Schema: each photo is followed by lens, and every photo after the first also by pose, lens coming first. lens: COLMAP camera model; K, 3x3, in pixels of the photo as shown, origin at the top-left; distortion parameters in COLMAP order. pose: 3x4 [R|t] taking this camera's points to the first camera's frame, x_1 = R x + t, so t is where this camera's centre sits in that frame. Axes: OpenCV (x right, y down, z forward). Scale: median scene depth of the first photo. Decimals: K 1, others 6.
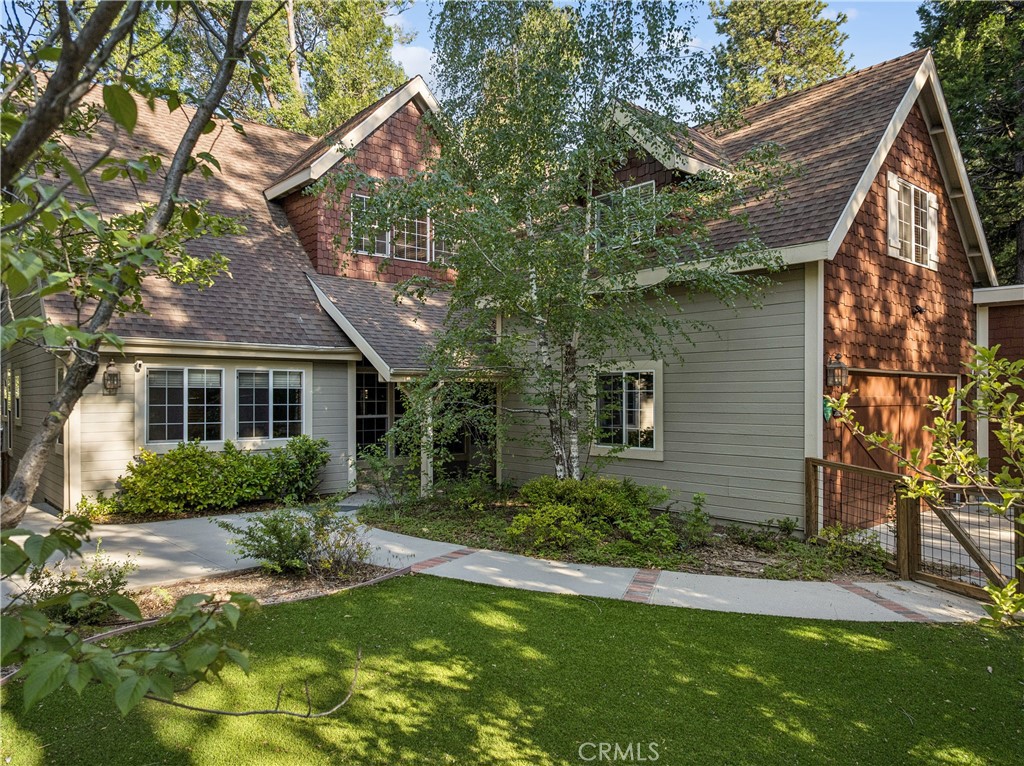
lens RADIAL K [[719.4, 0, 511.9], [0, 719.4, 387.2], [0, 0, 1]] dist [-0.046354, -0.000097]
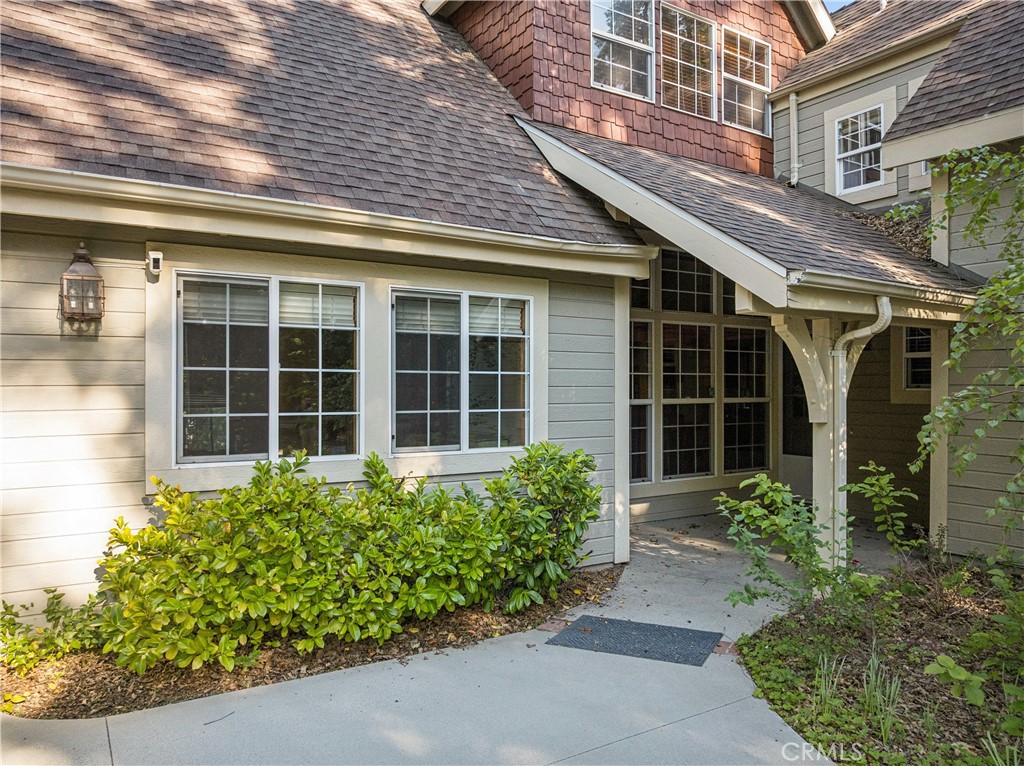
lens RADIAL K [[719.4, 0, 515.0], [0, 719.4, 384.1], [0, 0, 1]] dist [-0.046354, -0.000097]
pose [[0.988963, 0.001310, -0.148154, -0.251037], [0.000355, 0.999937, 0.011211, 0.027892], [0.148160, -0.011140, 0.988901, 0.592898]]
